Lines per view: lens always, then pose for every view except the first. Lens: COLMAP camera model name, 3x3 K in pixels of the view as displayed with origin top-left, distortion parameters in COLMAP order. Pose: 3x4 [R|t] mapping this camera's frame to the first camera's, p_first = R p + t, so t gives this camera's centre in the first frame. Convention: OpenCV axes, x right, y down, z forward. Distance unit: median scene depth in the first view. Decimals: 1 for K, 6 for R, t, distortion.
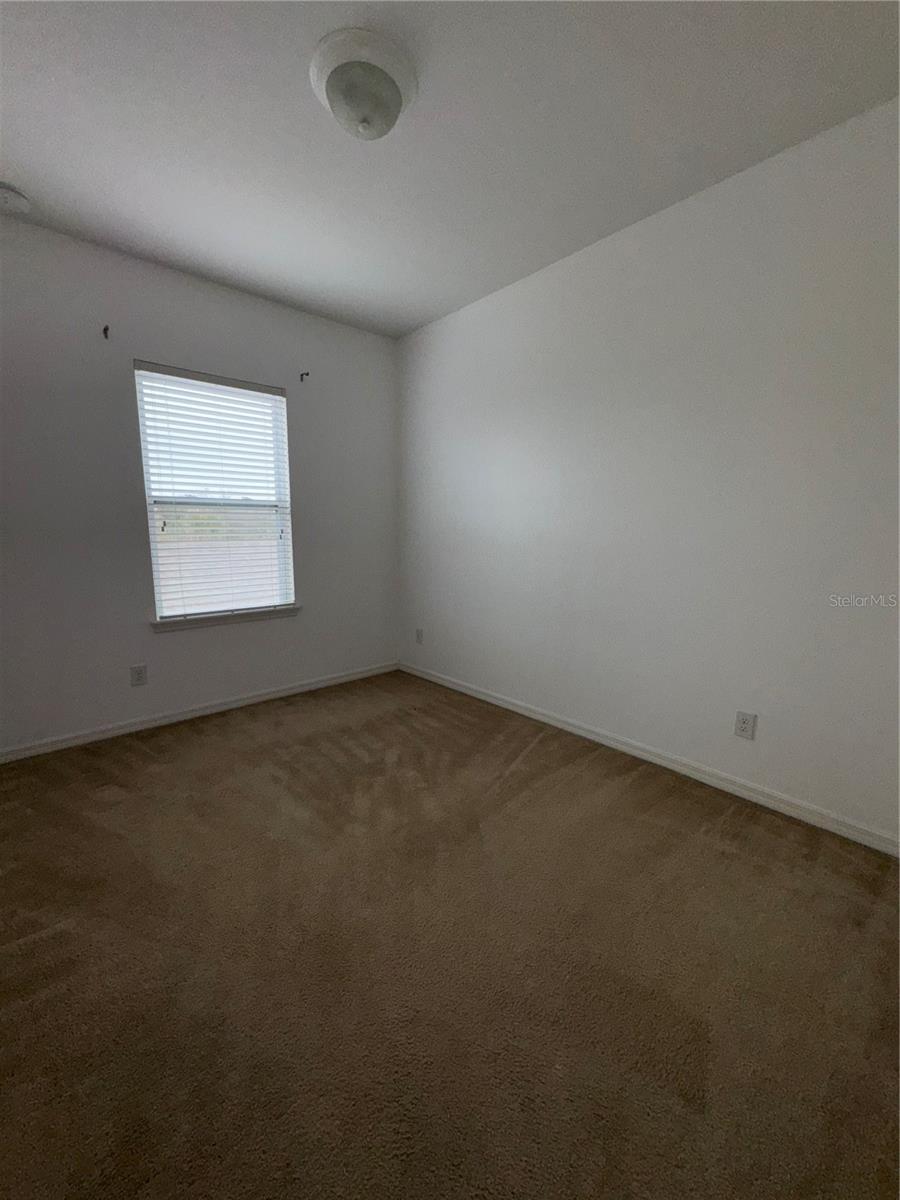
lens RADIAL K [[475.2, 0, 449.6], [0, 475.2, 596.8], [0, 0, 1]] dist [-0.001113, -0.000125]
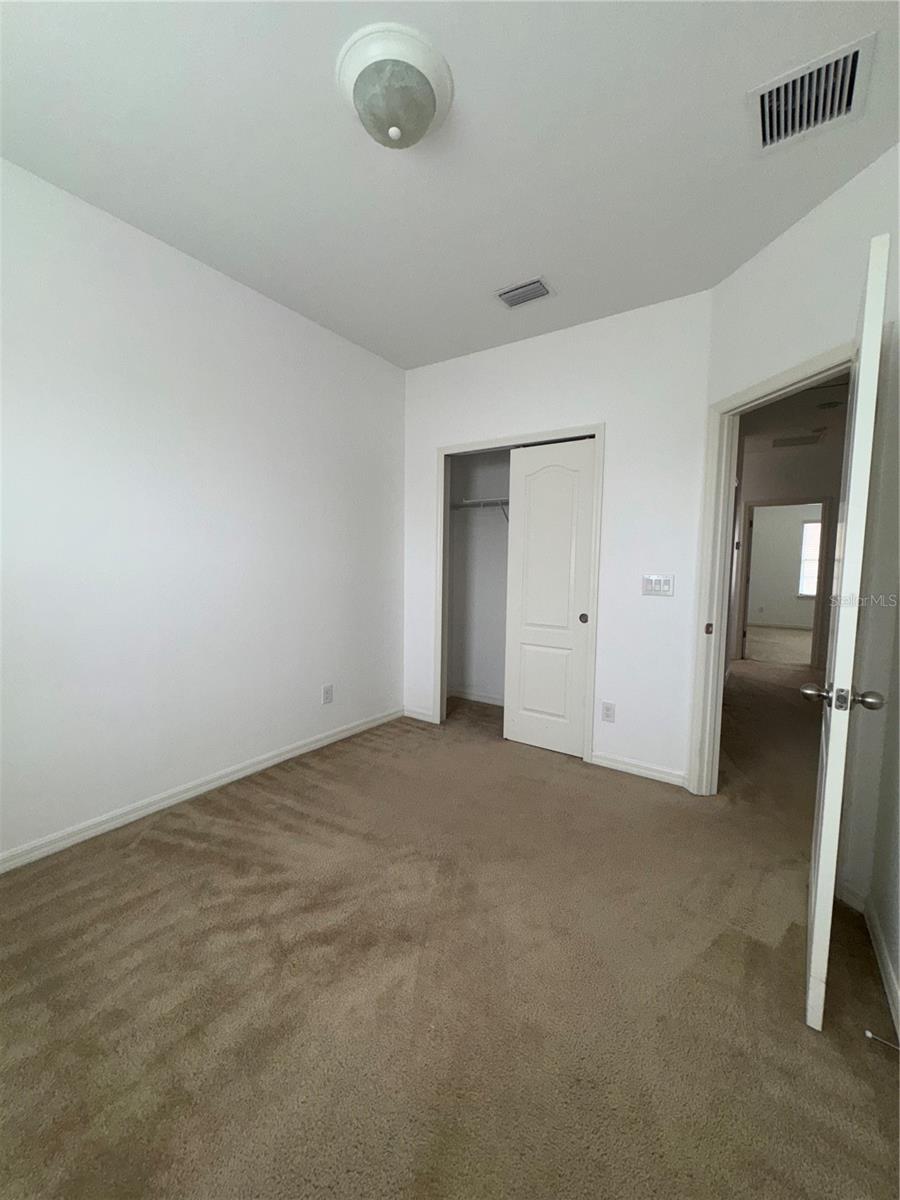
lens RADIAL K [[475.2, 0, 449.8], [0, 475.2, 601.1], [0, 0, 1]] dist [-0.001113, -0.000125]
pose [[-0.259369, -0.080532, 0.962415, -0.773401], [0.116442, 0.986640, 0.113940, -0.127170], [-0.958733, 0.141618, -0.246526, 0.833003]]
